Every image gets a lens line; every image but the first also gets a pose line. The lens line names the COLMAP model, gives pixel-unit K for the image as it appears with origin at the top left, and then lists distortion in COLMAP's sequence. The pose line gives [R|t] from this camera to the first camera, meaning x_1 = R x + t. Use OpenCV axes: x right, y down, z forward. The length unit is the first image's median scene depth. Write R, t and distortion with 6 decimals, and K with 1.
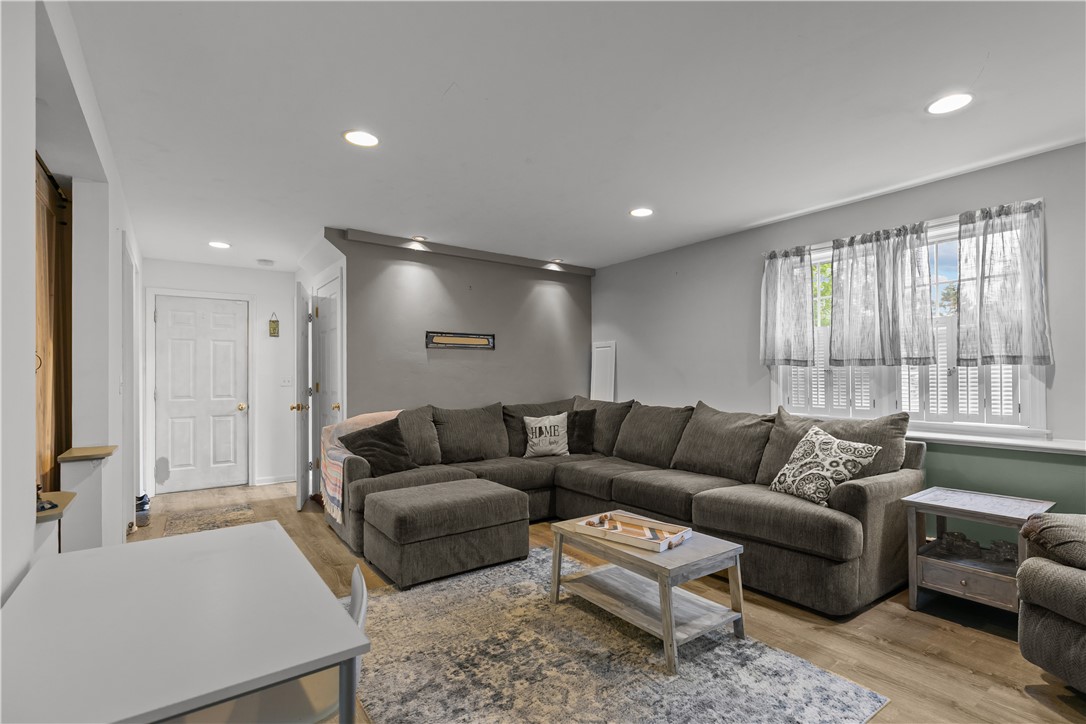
lens RADIAL K [[499.3, 0, 547.9], [0, 499.3, 367.8], [0, 0, 1]] dist [0.000428, -0.000081]
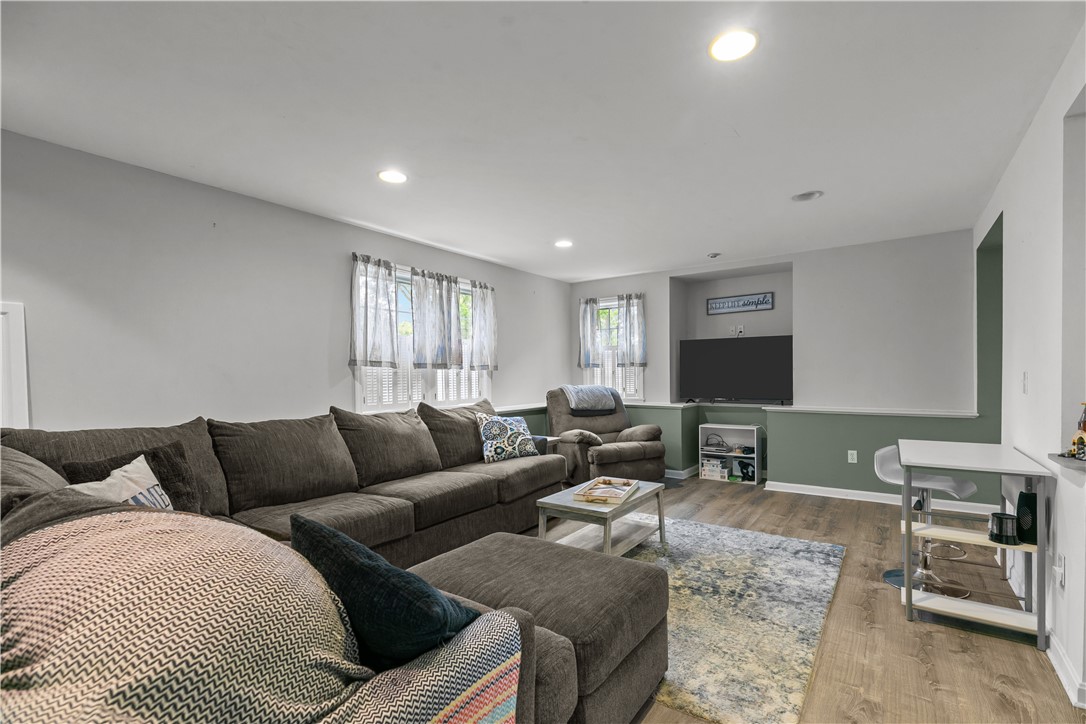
lens RADIAL K [[499.3, 0, 547.9], [0, 499.3, 367.8], [0, 0, 1]] dist [0.000428, -0.000081]
pose [[-0.320154, 0.023699, 0.947069, -0.907927], [-0.005305, 0.999627, -0.026808, 0.034130], [-0.947351, -0.013606, -0.319909, 1.376803]]
